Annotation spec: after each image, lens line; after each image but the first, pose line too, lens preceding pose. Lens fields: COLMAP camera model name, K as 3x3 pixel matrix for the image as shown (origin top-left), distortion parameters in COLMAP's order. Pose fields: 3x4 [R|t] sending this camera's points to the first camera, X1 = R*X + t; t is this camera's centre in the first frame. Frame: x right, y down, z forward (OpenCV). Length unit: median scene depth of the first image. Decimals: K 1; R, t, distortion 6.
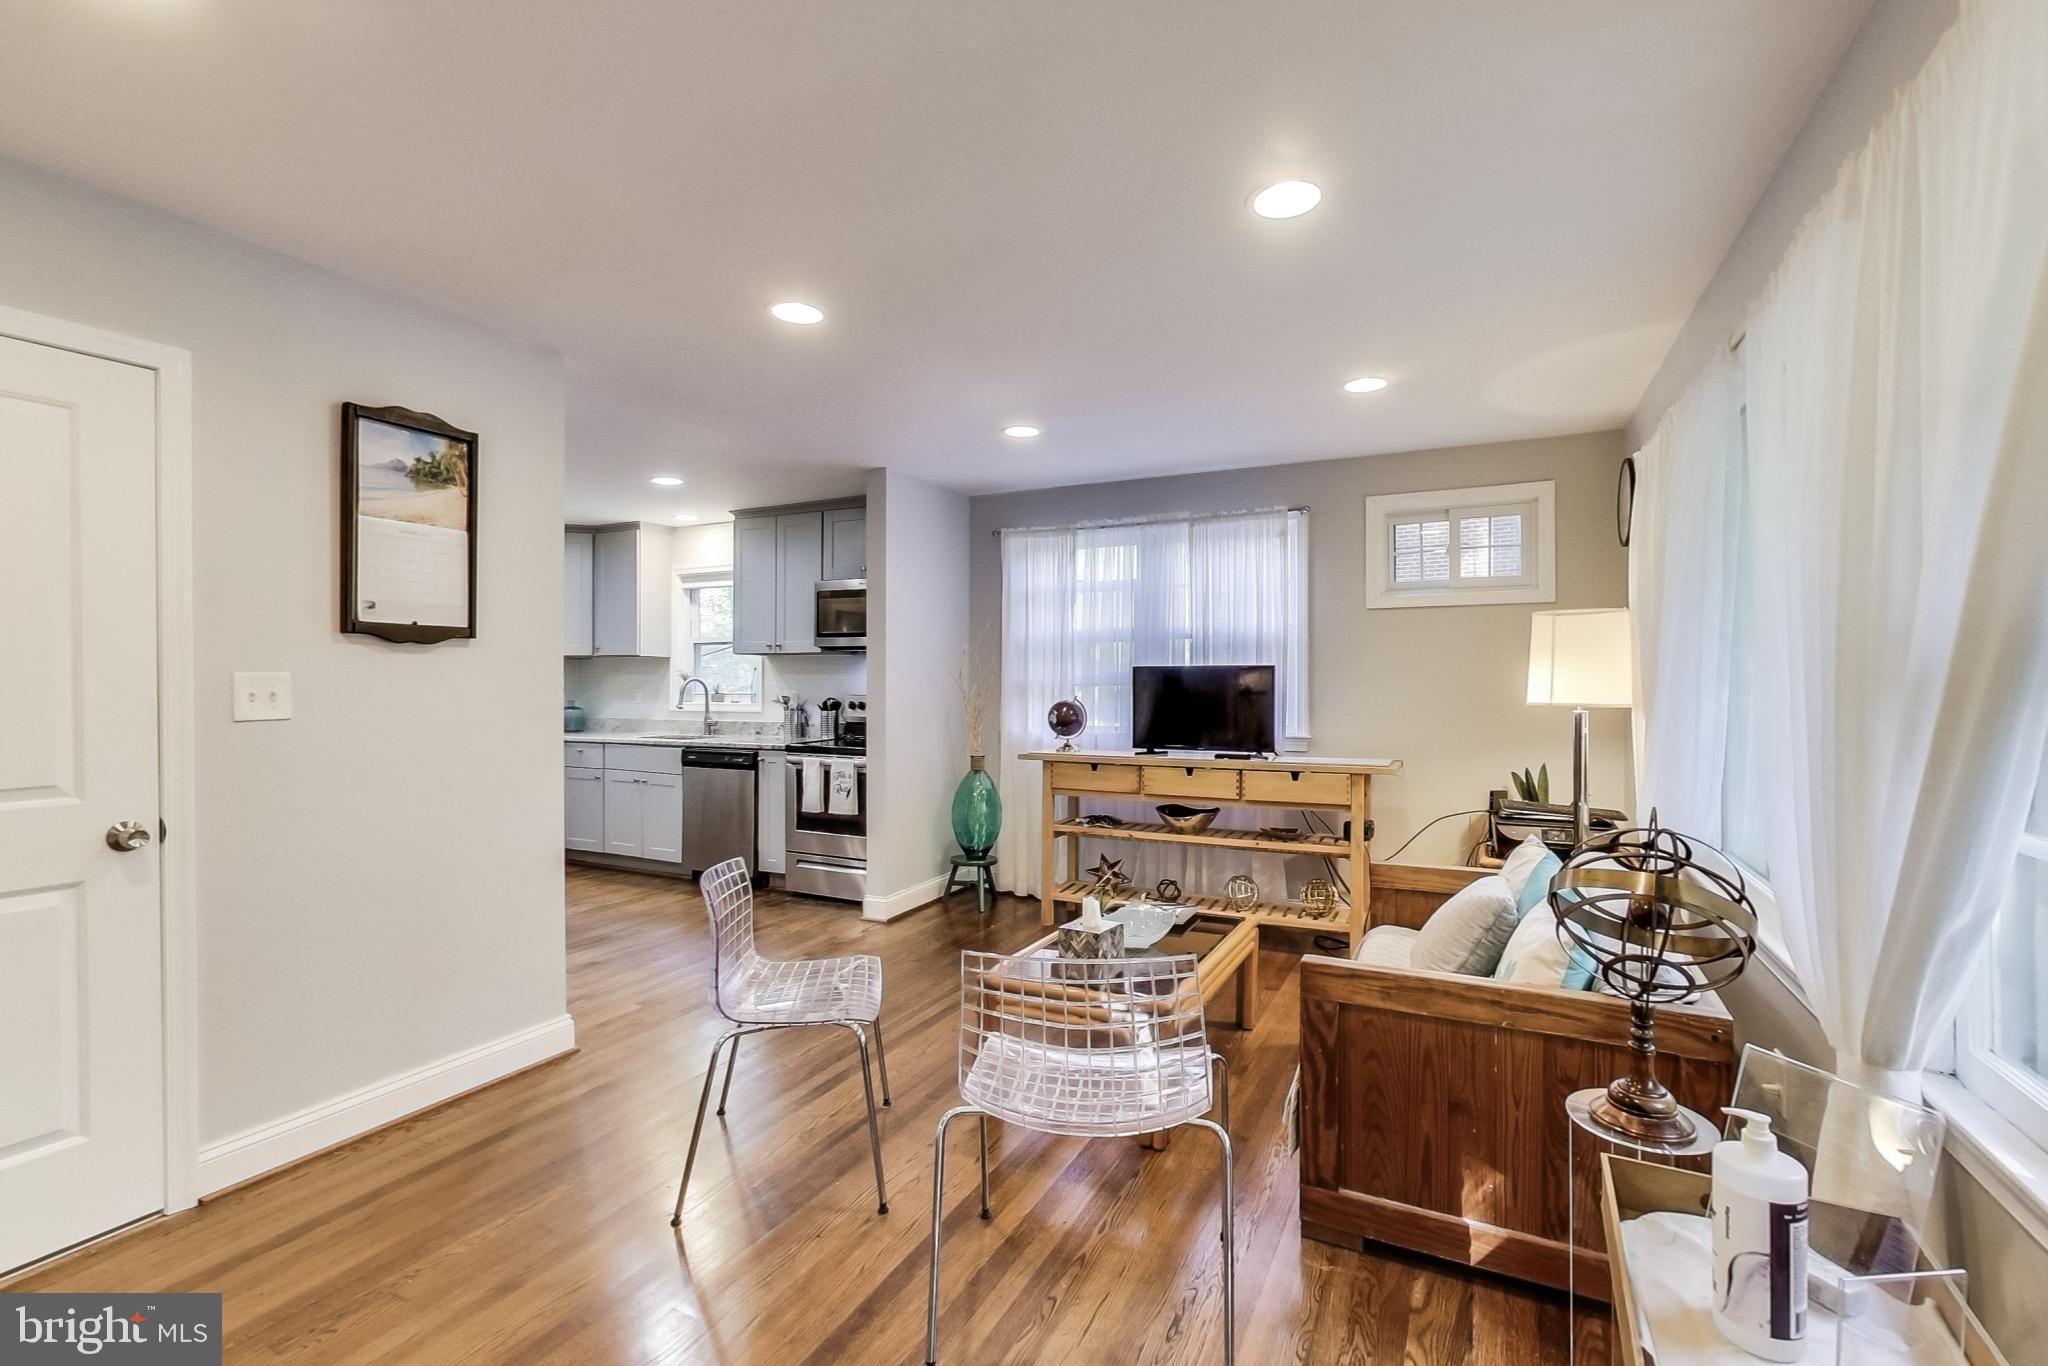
lens RADIAL K [[915.8, 0, 1020.2], [0, 915.8, 679.8], [0, 0, 1]] dist [0.000485, 0.000430]
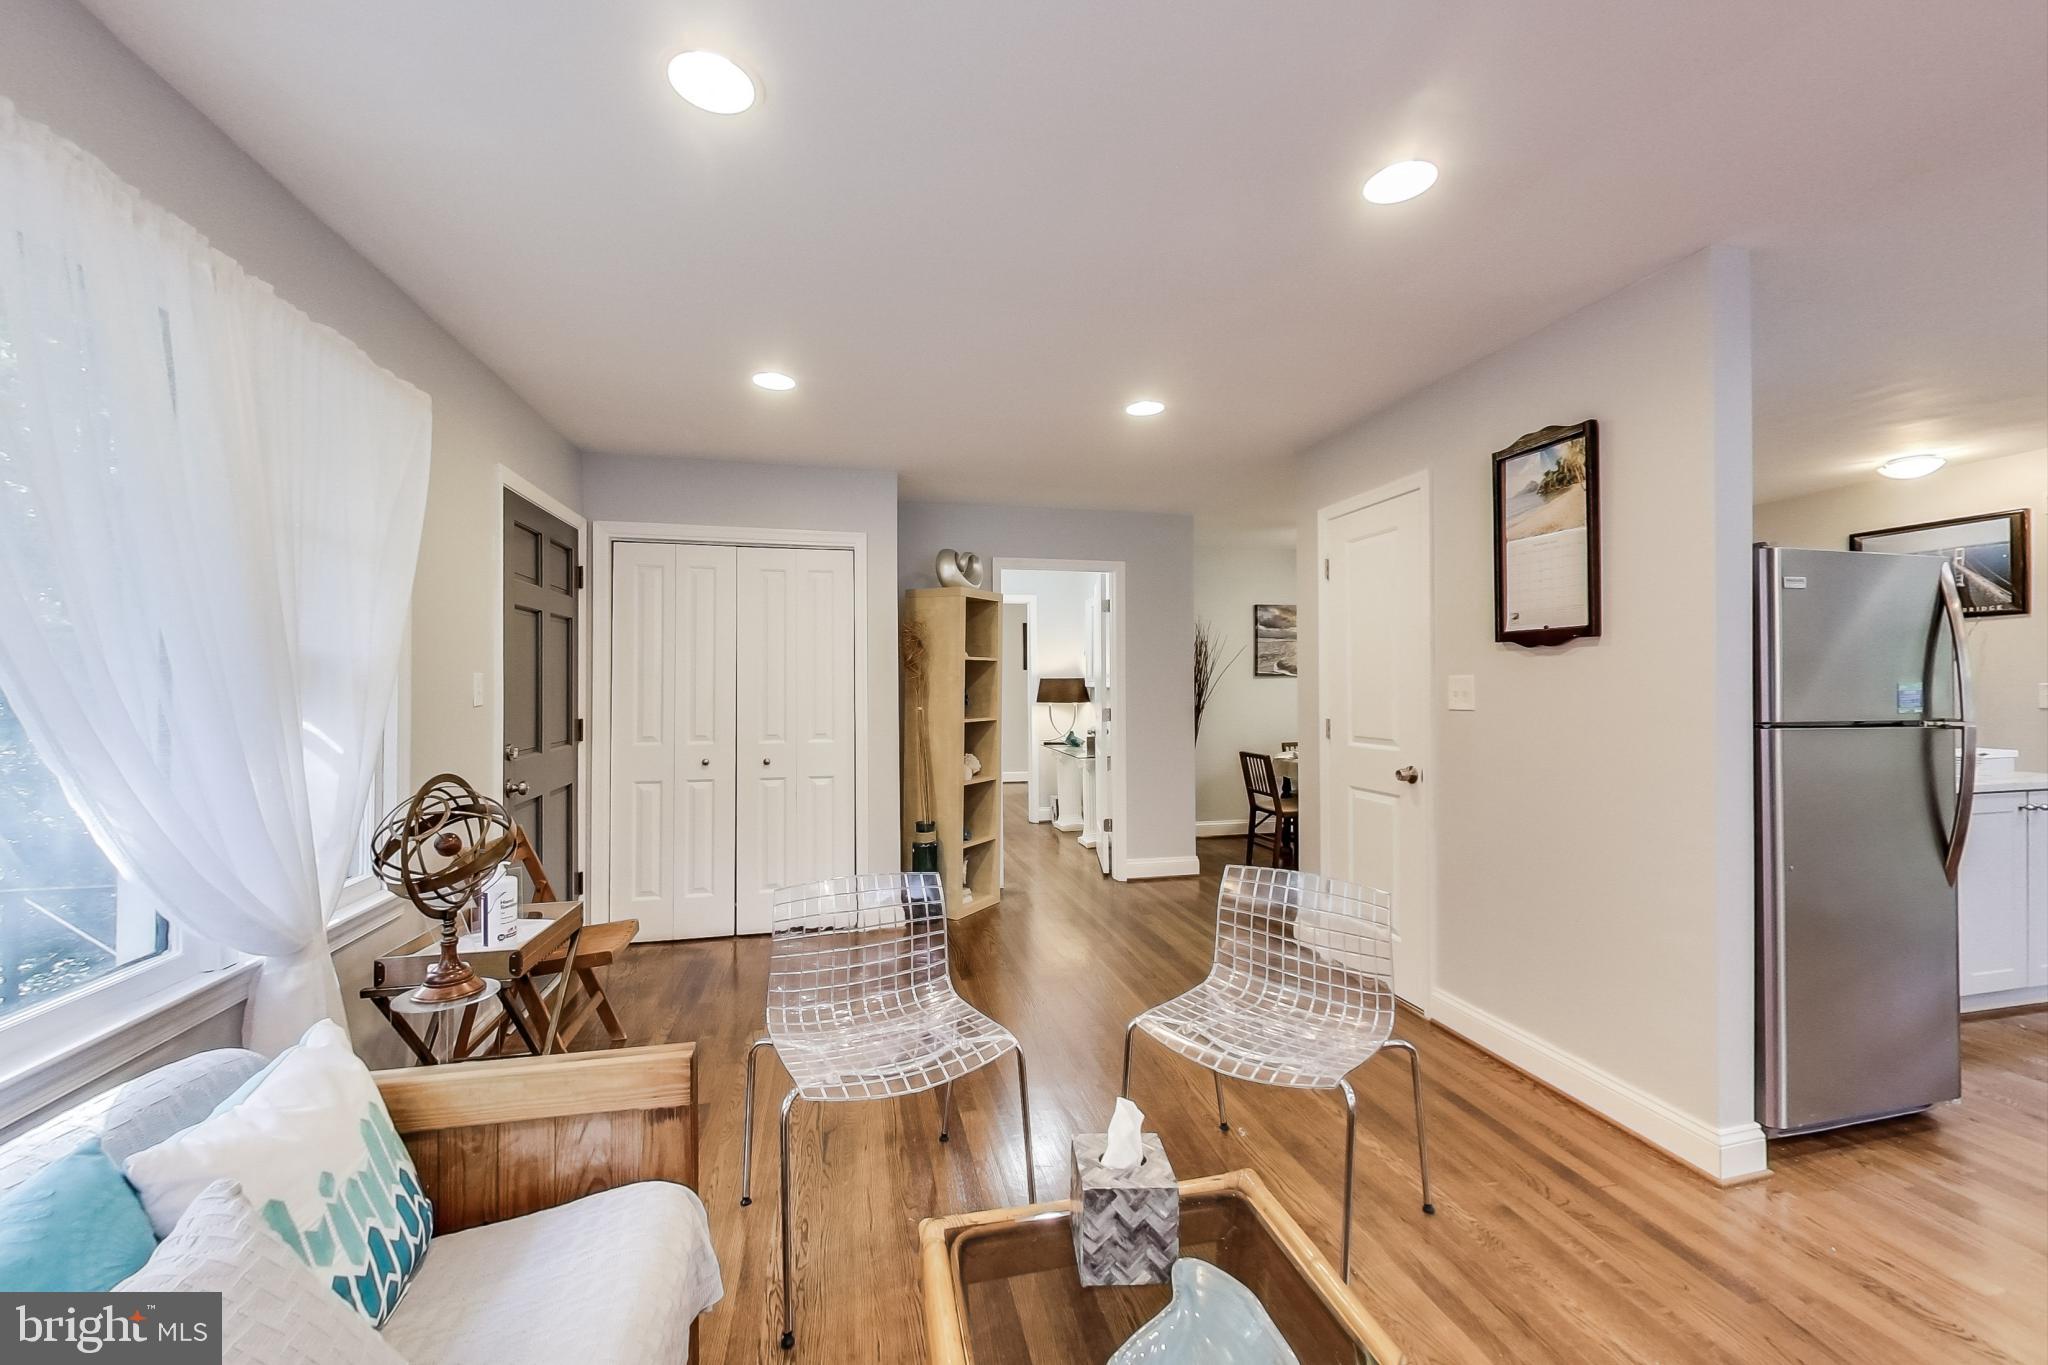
lens RADIAL K [[791.2, 0, 1018.1], [0, 791.2, 686.4], [0, 0, 1]] dist [0.002779, -0.000979]
pose [[-0.765363, 0.011417, -0.643497, 0.210285], [0.010313, 0.999932, 0.005475, -0.002101], [0.643516, -0.002446, -0.765429, 0.673481]]
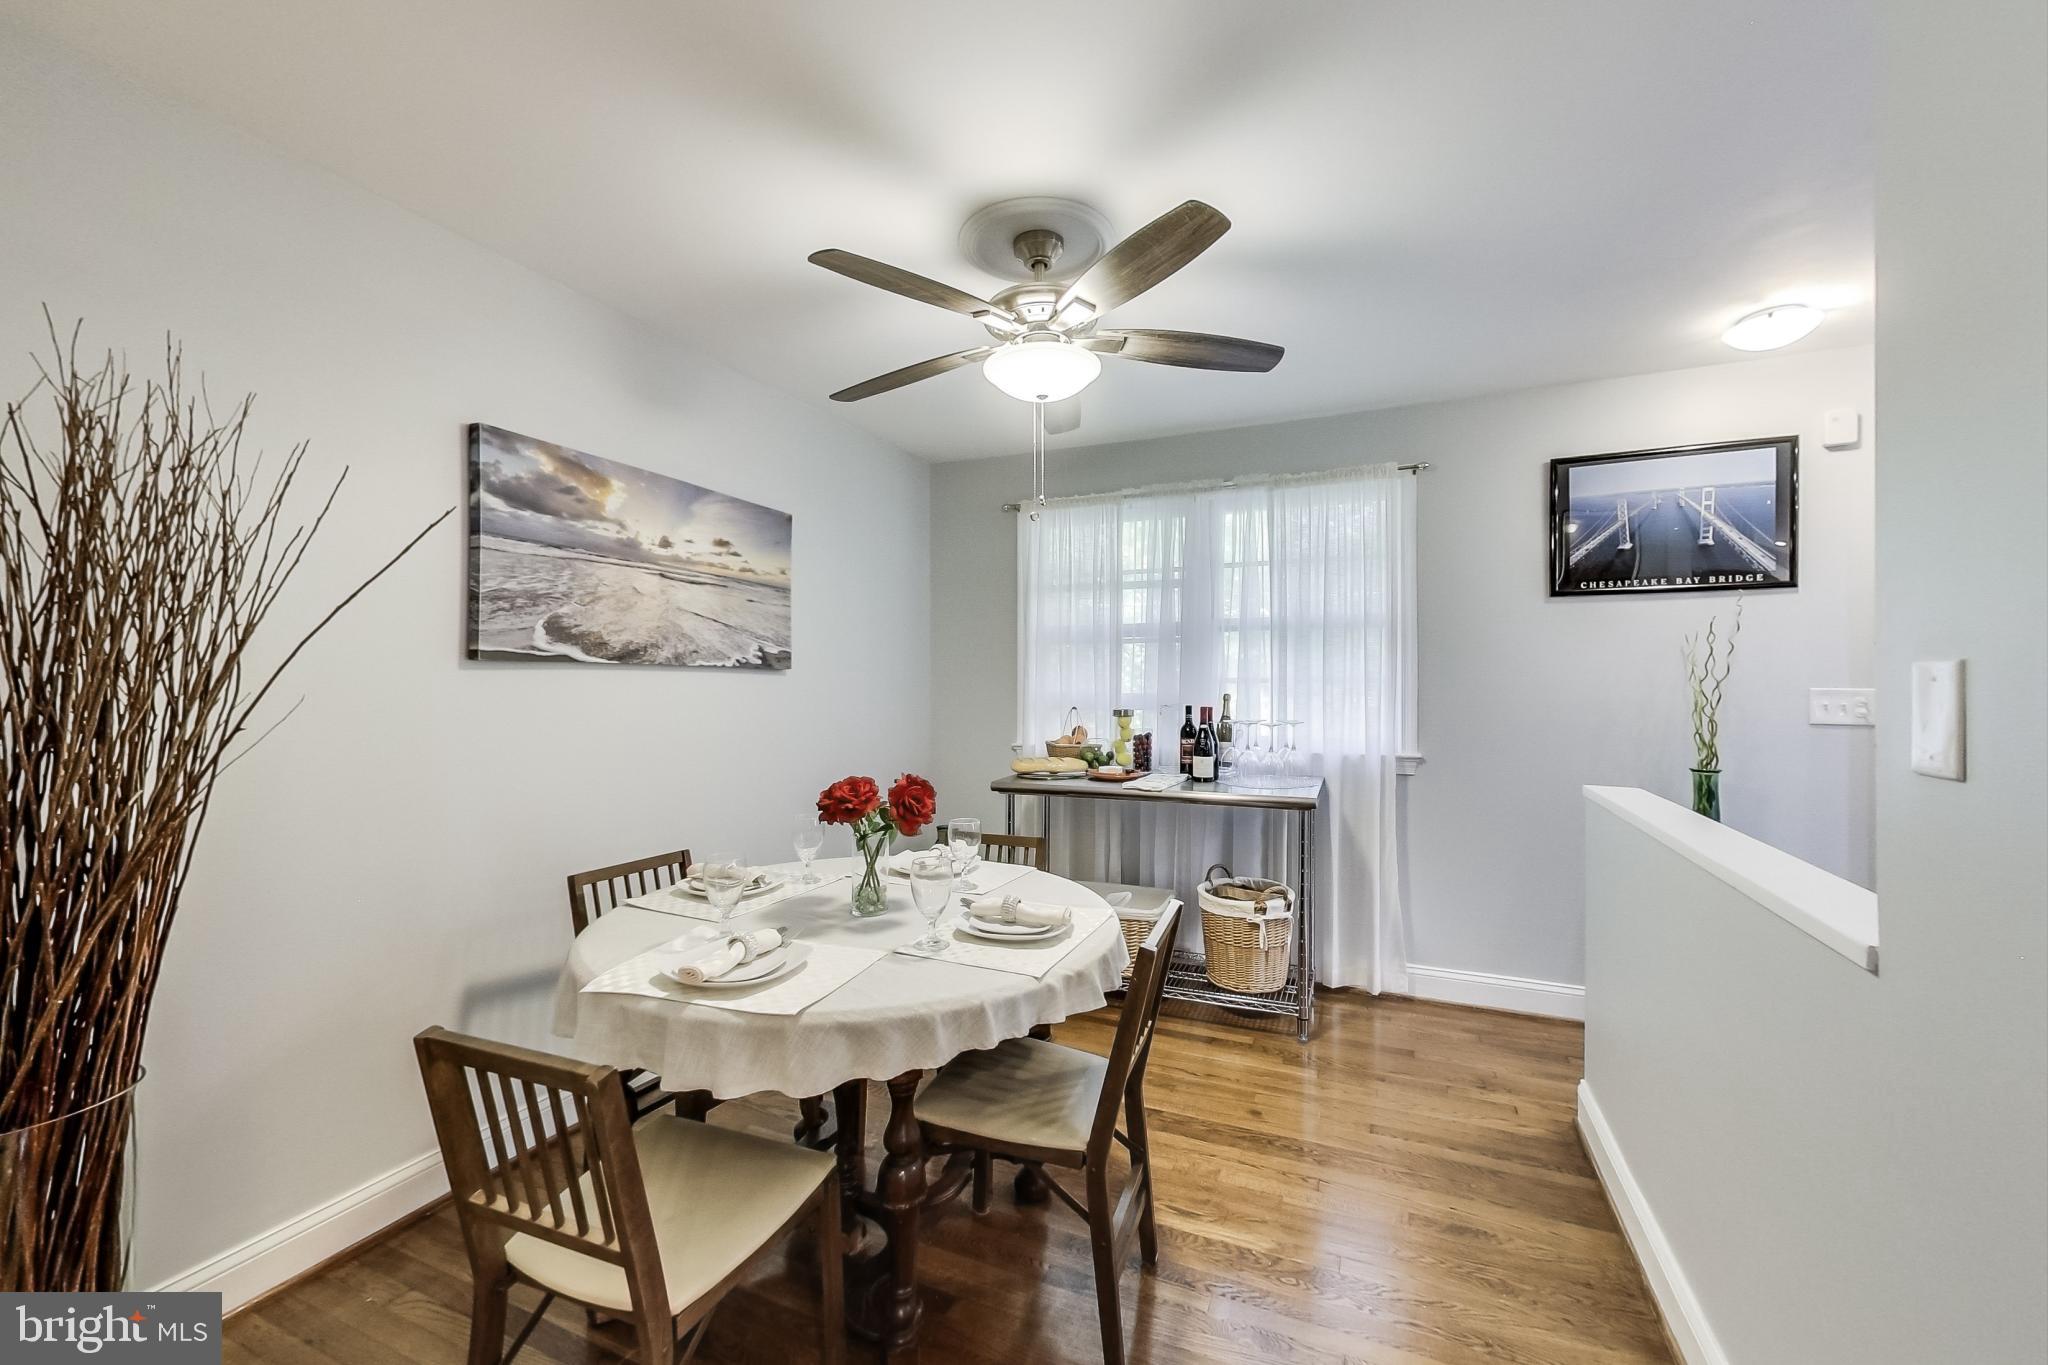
lens RADIAL K [[822.3, 0, 1024.6], [0, 822.3, 687.2], [0, 0, 1]] dist [-0.002272, -0.000224]
pose [[0.058031, 0.006426, -0.998294, -0.503086], [0.000727, 0.999979, 0.006479, 0.003713], [0.998315, -0.001102, 0.058025, 0.179504]]
